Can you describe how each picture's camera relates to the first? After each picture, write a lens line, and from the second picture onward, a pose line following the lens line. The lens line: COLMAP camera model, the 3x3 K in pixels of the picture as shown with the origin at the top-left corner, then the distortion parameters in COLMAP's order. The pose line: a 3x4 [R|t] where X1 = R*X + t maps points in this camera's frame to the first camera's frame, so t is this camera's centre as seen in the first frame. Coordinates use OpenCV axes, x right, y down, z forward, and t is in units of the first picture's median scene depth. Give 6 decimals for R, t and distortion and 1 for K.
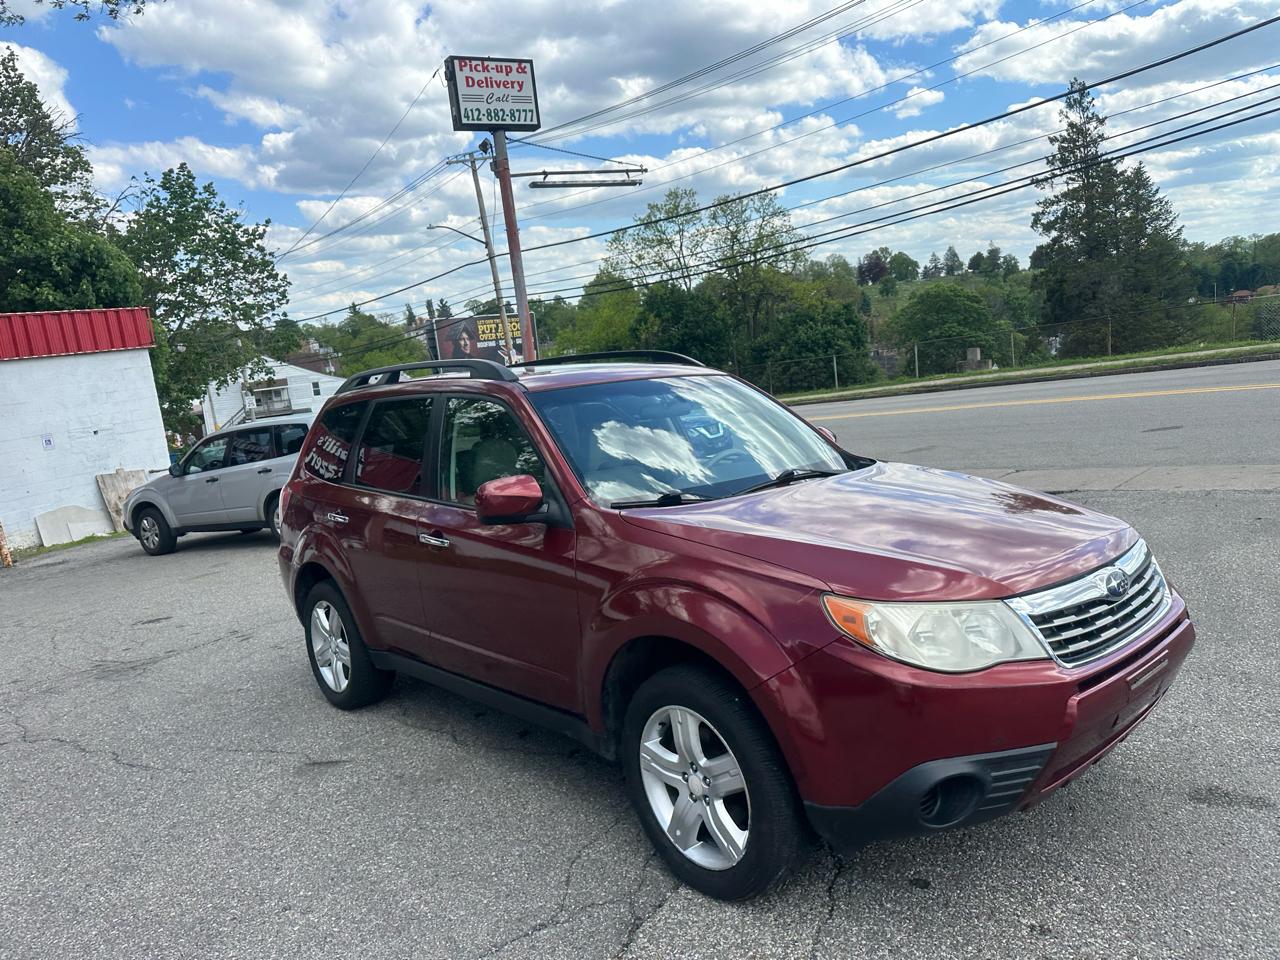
lens RADIAL K [[895.1, 0, 649.3], [0, 895.1, 481.3], [0, 0, 1]] dist [0.031490, -0.044788]
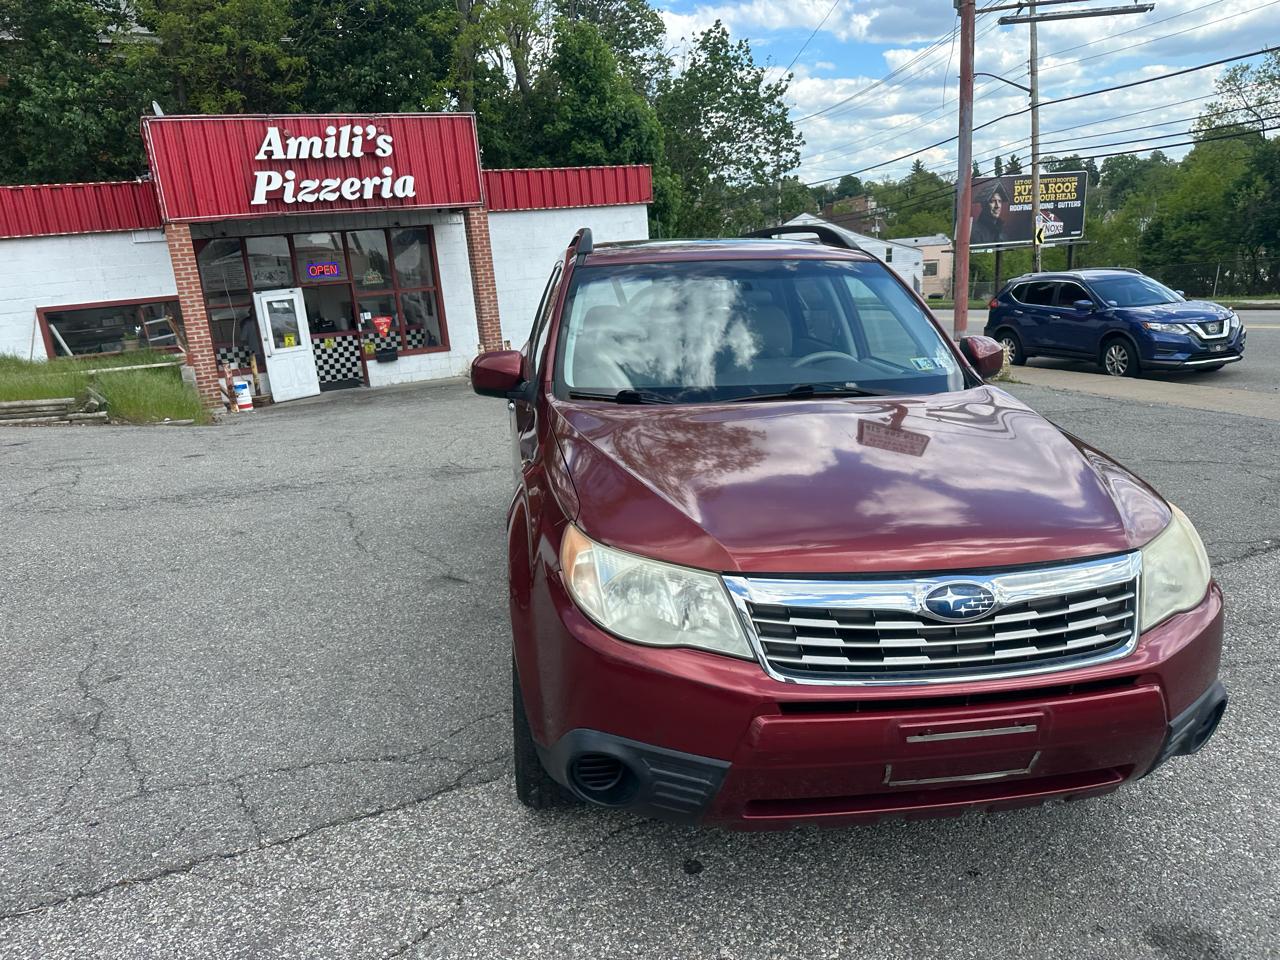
lens RADIAL K [[895.1, 0, 646.4], [0, 895.1, 482.6], [0, 0, 1]] dist [0.031490, -0.044788]
pose [[0.829480, 0.195762, -0.523106, 0.104807], [-0.116033, 0.976530, 0.181456, -0.011862], [0.546351, -0.089817, 0.832727, 0.044970]]
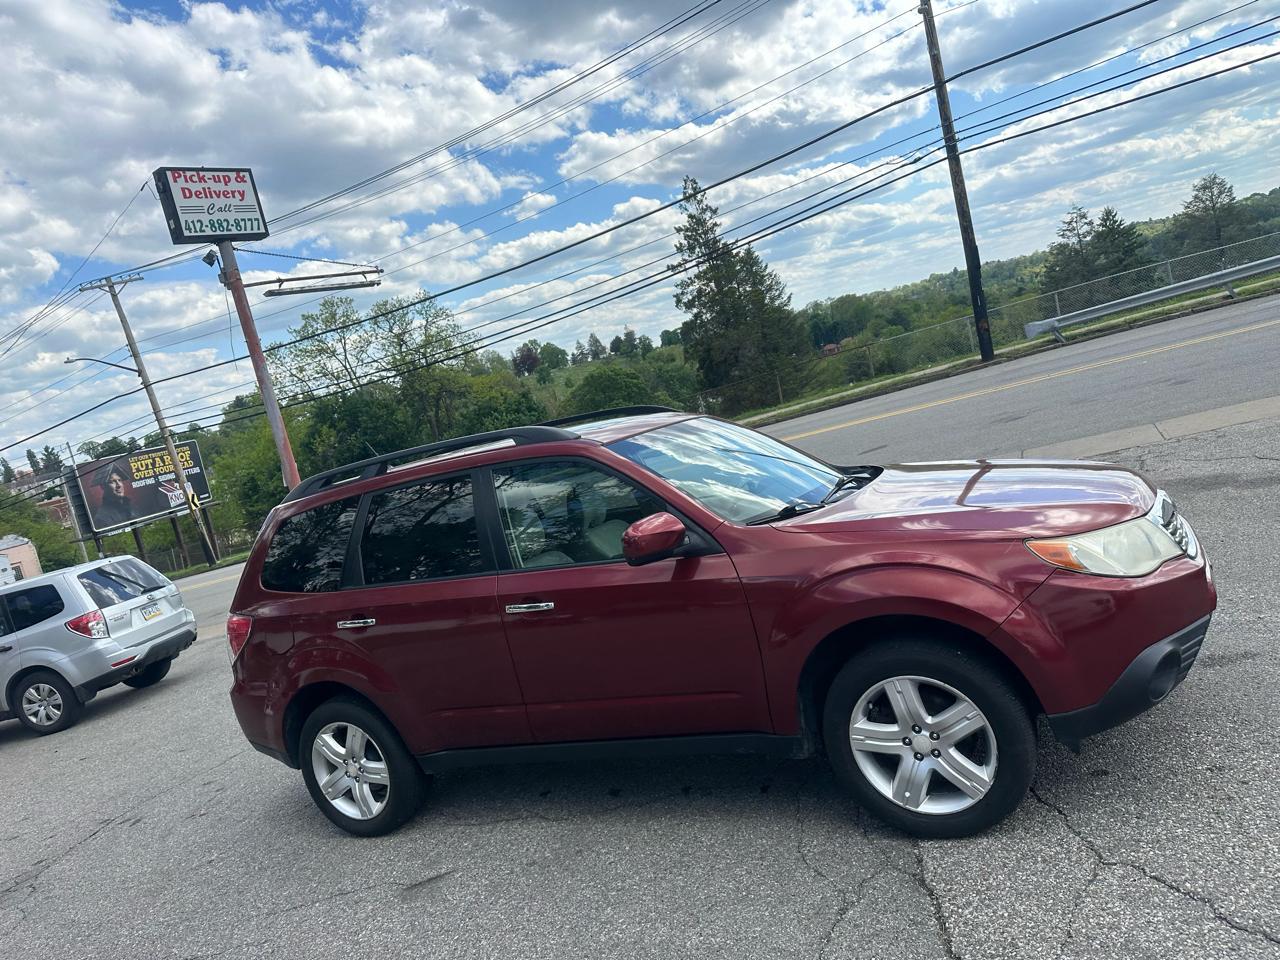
lens RADIAL K [[895.1, 0, 649.0], [0, 895.1, 477.7], [0, 0, 1]] dist [0.031490, -0.044788]
pose [[0.923906, -0.153330, 0.350553, -0.100278], [0.190142, 0.979046, -0.072901, 0.005028], [-0.332030, 0.134009, 0.933701, 0.003344]]
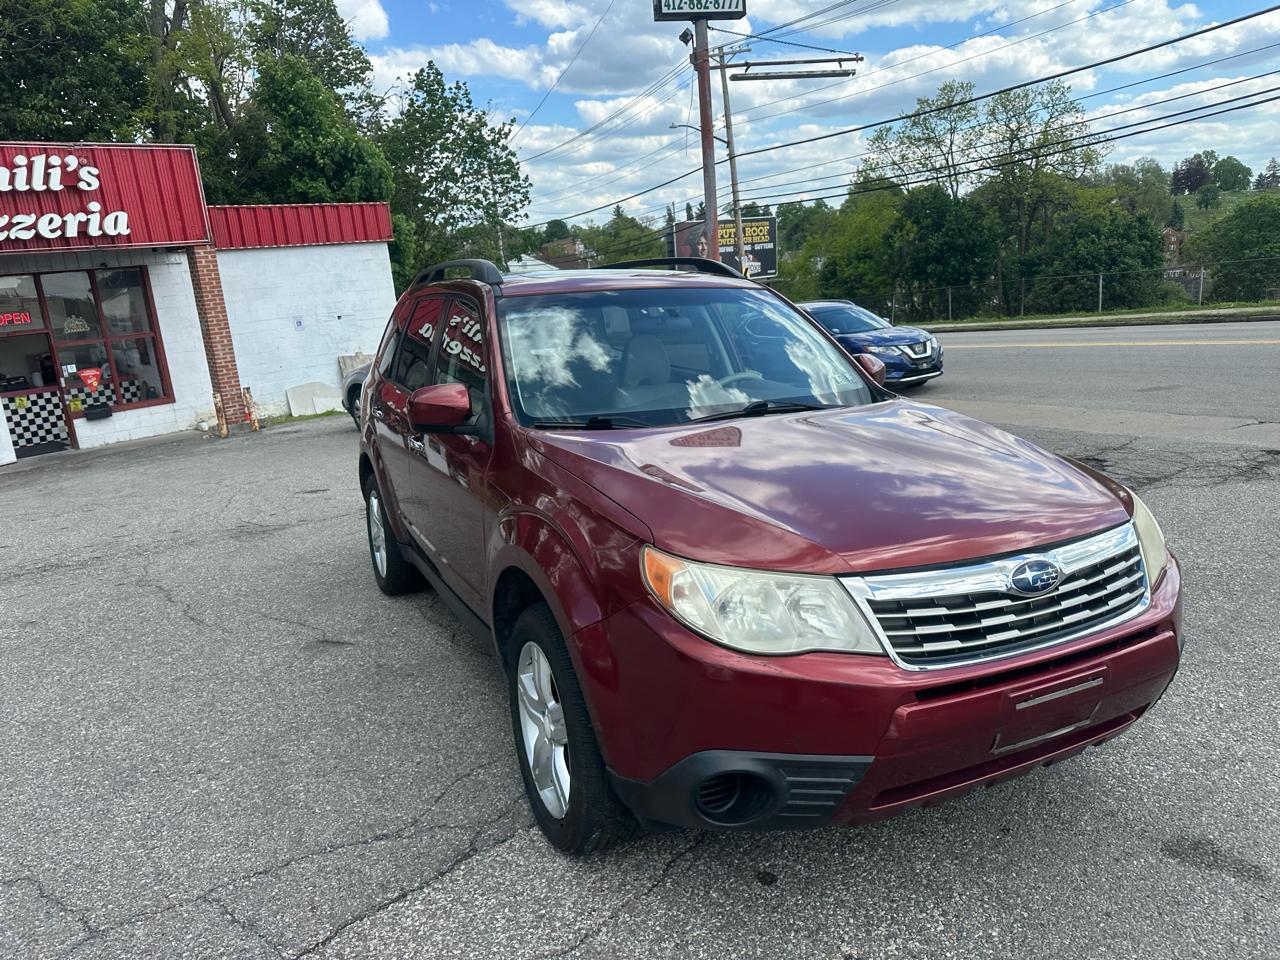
lens RADIAL K [[895.1, 0, 646.0], [0, 895.1, 477.9], [0, 0, 1]] dist [0.031490, -0.044788]
pose [[0.959775, 0.100830, -0.262040, 0.061282], [-0.075057, 0.991466, 0.106593, -0.004712], [0.270551, -0.082637, 0.959152, 0.024478]]
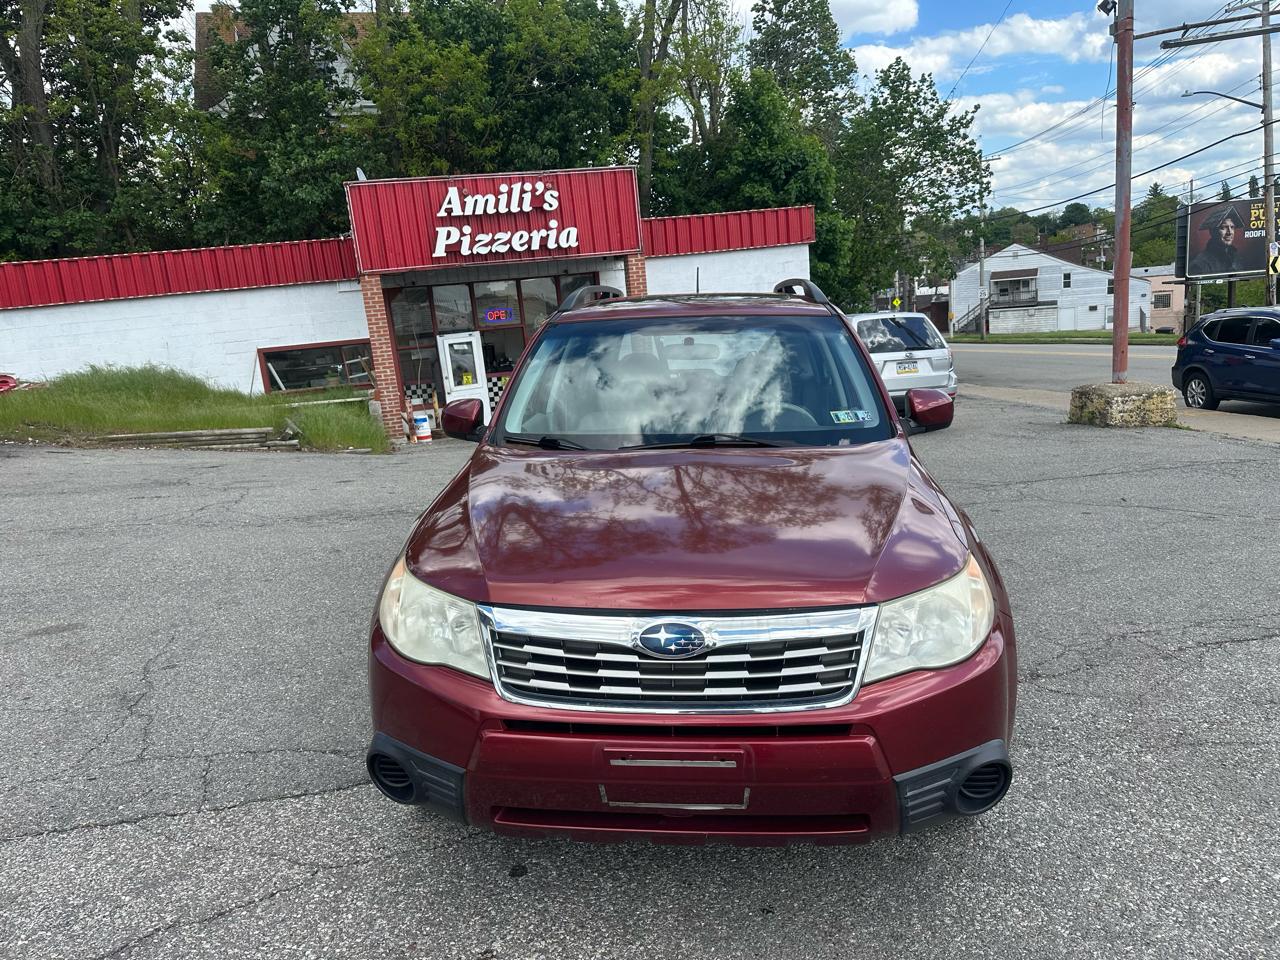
lens RADIAL K [[895.1, 0, 639.6], [0, 895.1, 478.6], [0, 0, 1]] dist [0.031490, -0.044788]
pose [[0.683804, 0.195616, -0.702956, 0.159651], [-0.111266, 0.980082, 0.164499, -0.022723], [0.721133, -0.034270, 0.691949, 0.070982]]
